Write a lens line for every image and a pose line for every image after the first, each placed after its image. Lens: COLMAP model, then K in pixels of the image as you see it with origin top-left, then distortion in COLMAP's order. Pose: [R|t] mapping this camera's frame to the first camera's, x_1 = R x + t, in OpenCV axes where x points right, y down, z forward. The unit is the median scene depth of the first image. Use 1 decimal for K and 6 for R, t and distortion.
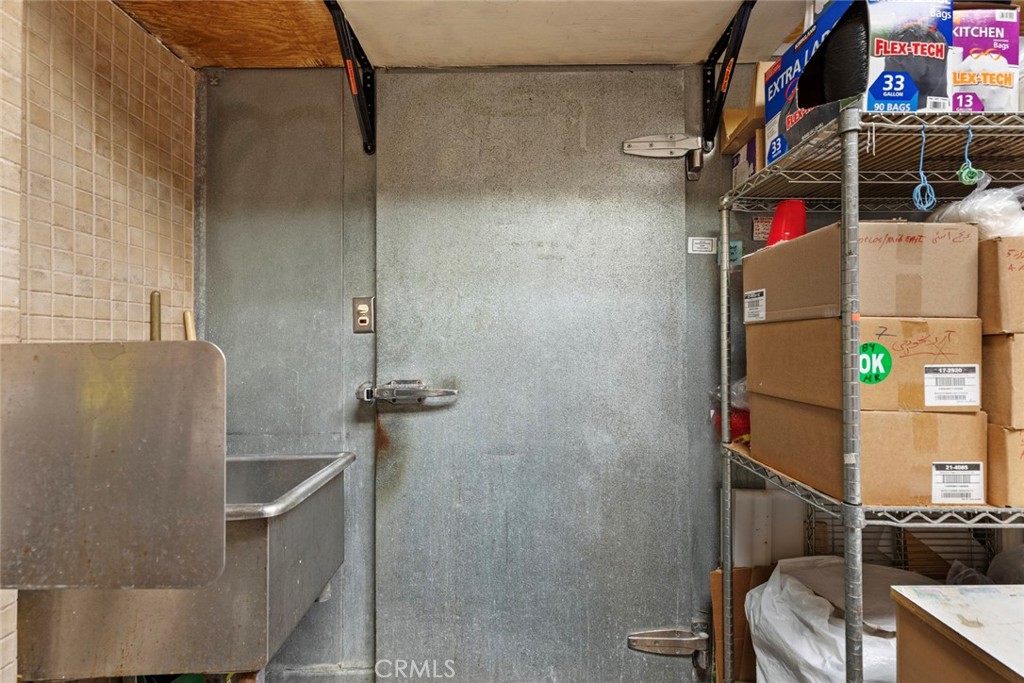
lens RADIAL K [[461.8, 0, 511.4], [0, 461.8, 335.9], [0, 0, 1]] dist [0.003121, -0.000253]
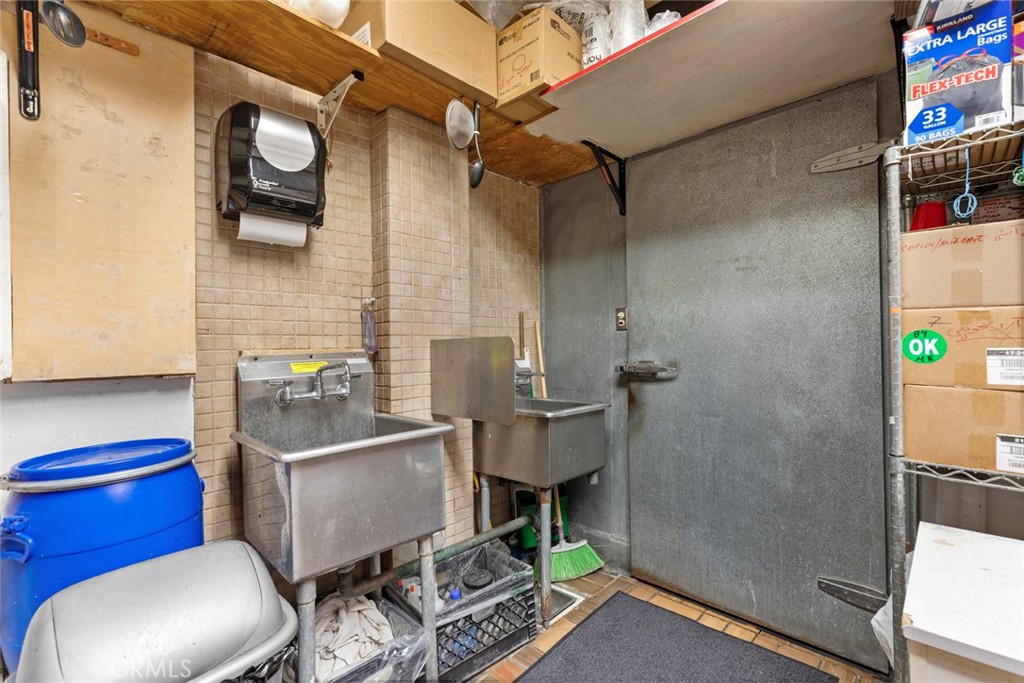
lens RADIAL K [[461.8, 0, 509.6], [0, 461.8, 340.3], [0, 0, 1]] dist [0.003121, -0.000253]
pose [[0.709493, -0.009432, -0.704649, 0.534915], [0.022415, 0.999707, 0.009187, 0.004013], [0.704356, -0.022313, 0.709496, -0.398621]]
